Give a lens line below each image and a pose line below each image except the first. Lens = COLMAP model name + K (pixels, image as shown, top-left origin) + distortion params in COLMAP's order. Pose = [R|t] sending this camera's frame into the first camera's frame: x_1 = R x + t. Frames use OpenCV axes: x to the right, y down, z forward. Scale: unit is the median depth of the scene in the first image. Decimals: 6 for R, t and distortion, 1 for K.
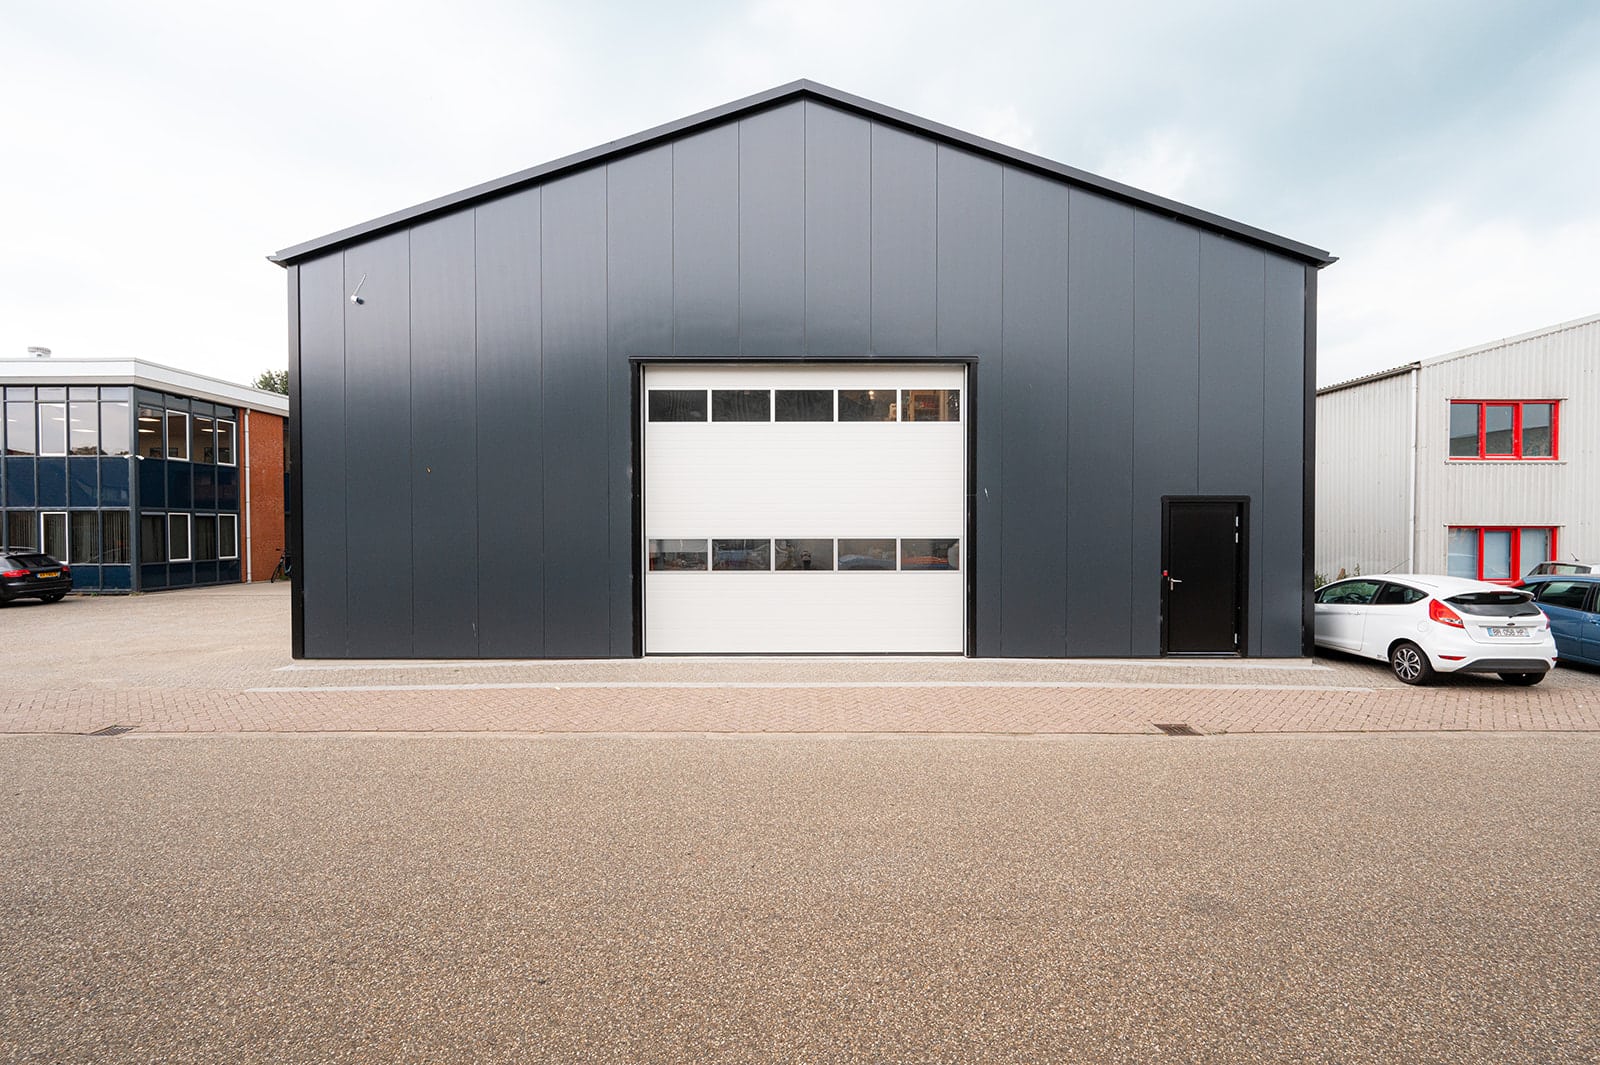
lens RADIAL K [[687.3, 0, 796.4], [0, 687.3, 540.0], [0, 0, 1]] dist [-0.003055, -0.000155]
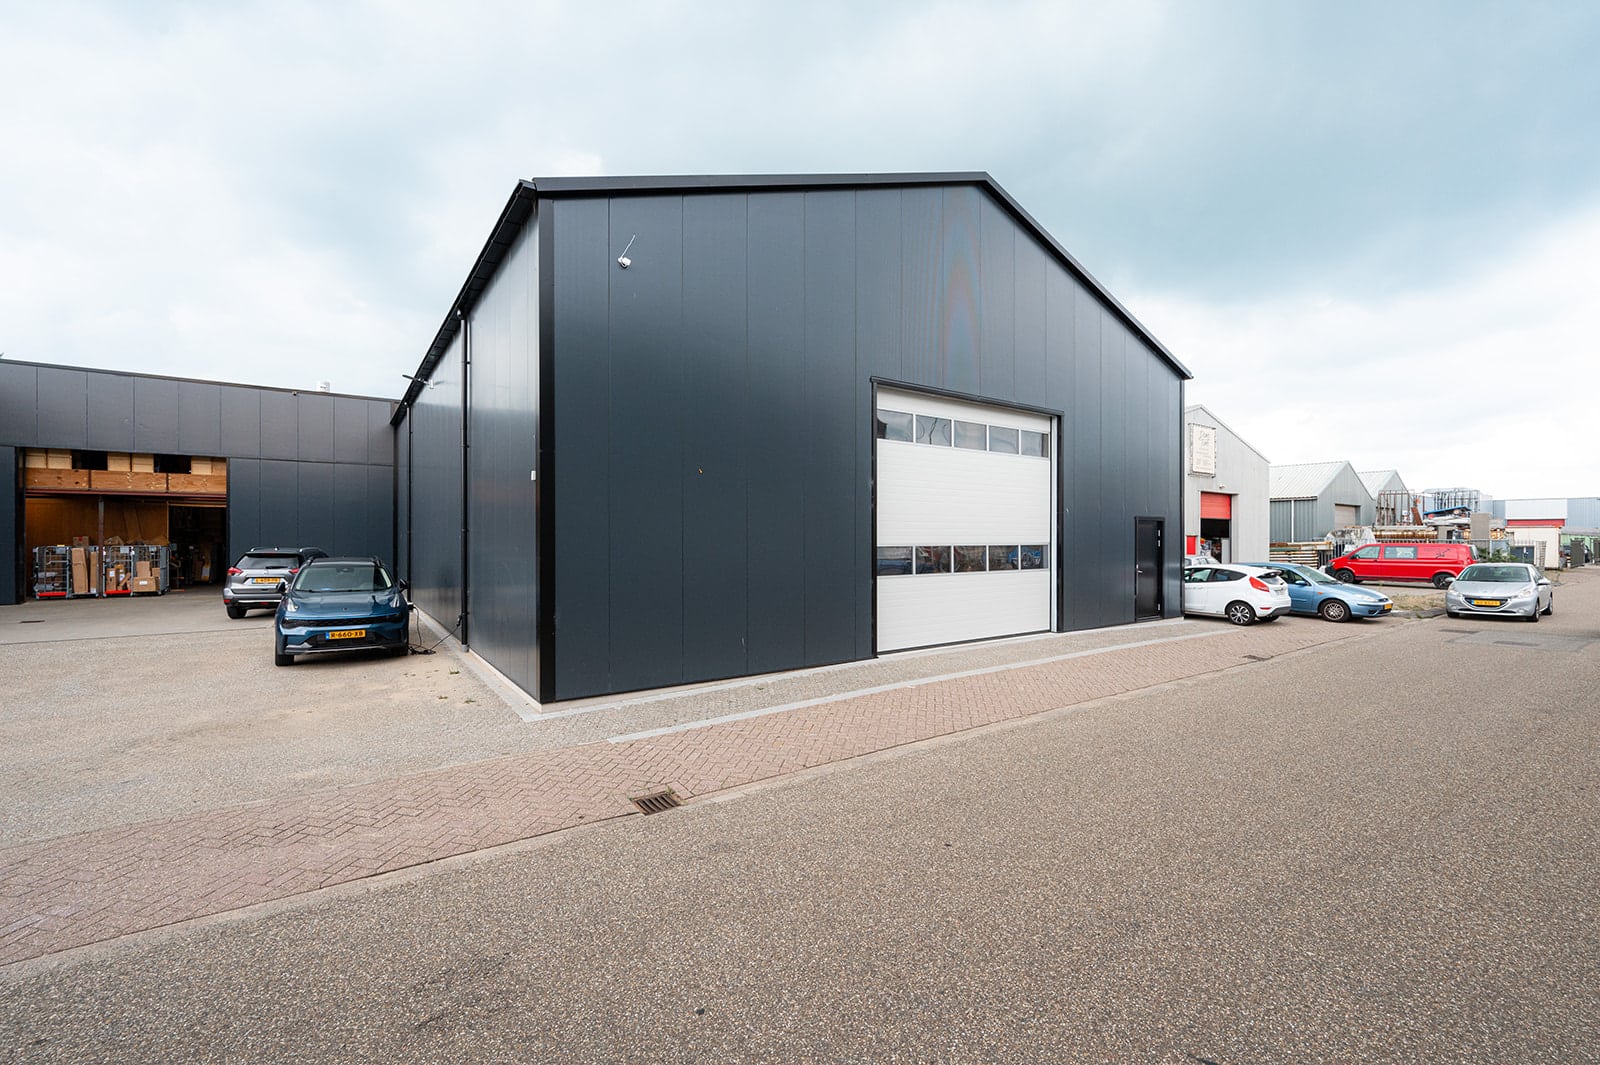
lens RADIAL K [[687.3, 0, 794.1], [0, 687.3, 530.8], [0, 0, 1]] dist [-0.003055, -0.000155]
pose [[0.816104, 0.005272, 0.577882, -0.955814], [0.003757, 0.999889, -0.014428, -0.011660], [-0.577893, 0.013946, 0.815993, 0.196883]]
